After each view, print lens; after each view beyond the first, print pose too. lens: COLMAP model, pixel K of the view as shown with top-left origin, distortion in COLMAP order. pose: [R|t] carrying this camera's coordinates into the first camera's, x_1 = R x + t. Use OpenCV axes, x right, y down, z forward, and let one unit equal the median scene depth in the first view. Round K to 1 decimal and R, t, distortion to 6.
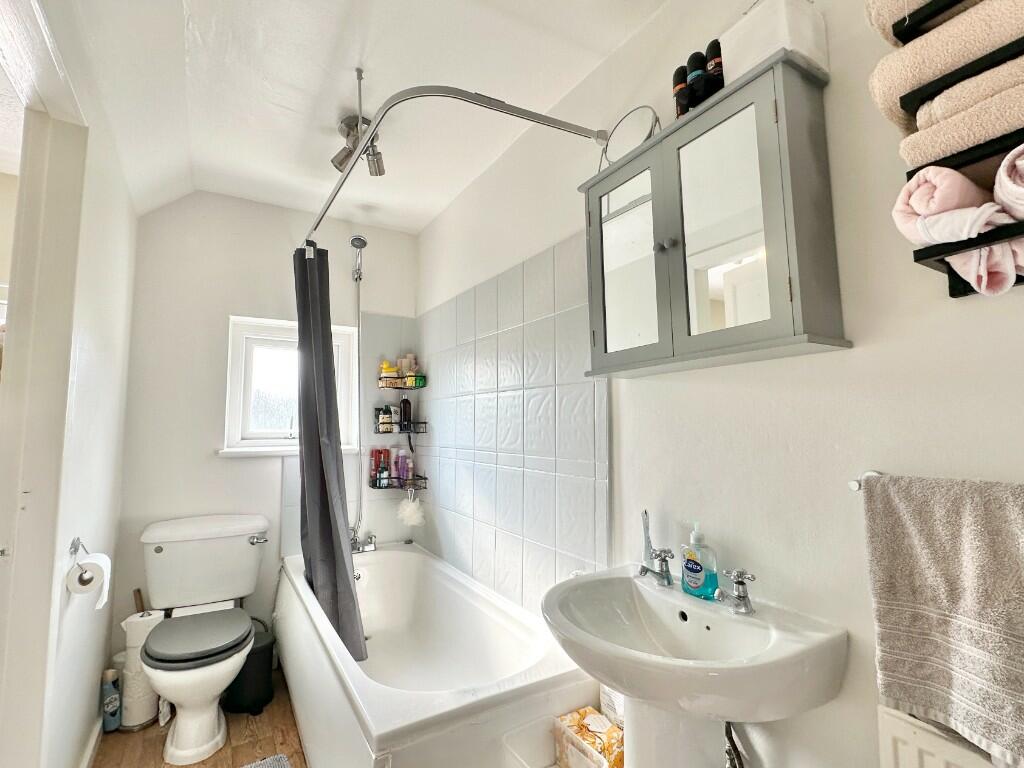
lens RADIAL K [[480.7, 0, 512.0], [0, 480.7, 384.0], [0, 0, 1]] dist [-0.001438, -0.000656]
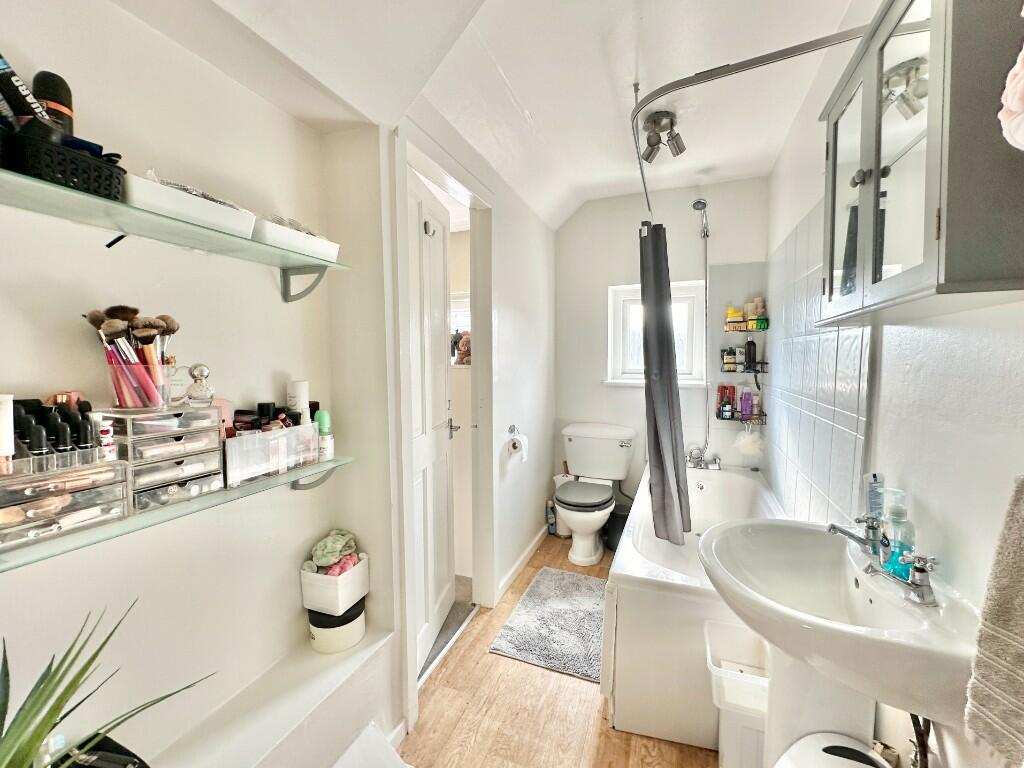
lens RADIAL K [[415.1, 0, 511.8], [0, 415.1, 382.2], [0, 0, 1]] dist [0.000095, -0.000310]
pose [[0.613269, 0.046602, -0.788498, 0.214985], [0.067877, 0.991456, 0.111390, -0.019160], [0.786952, -0.121833, 0.604866, 0.003903]]
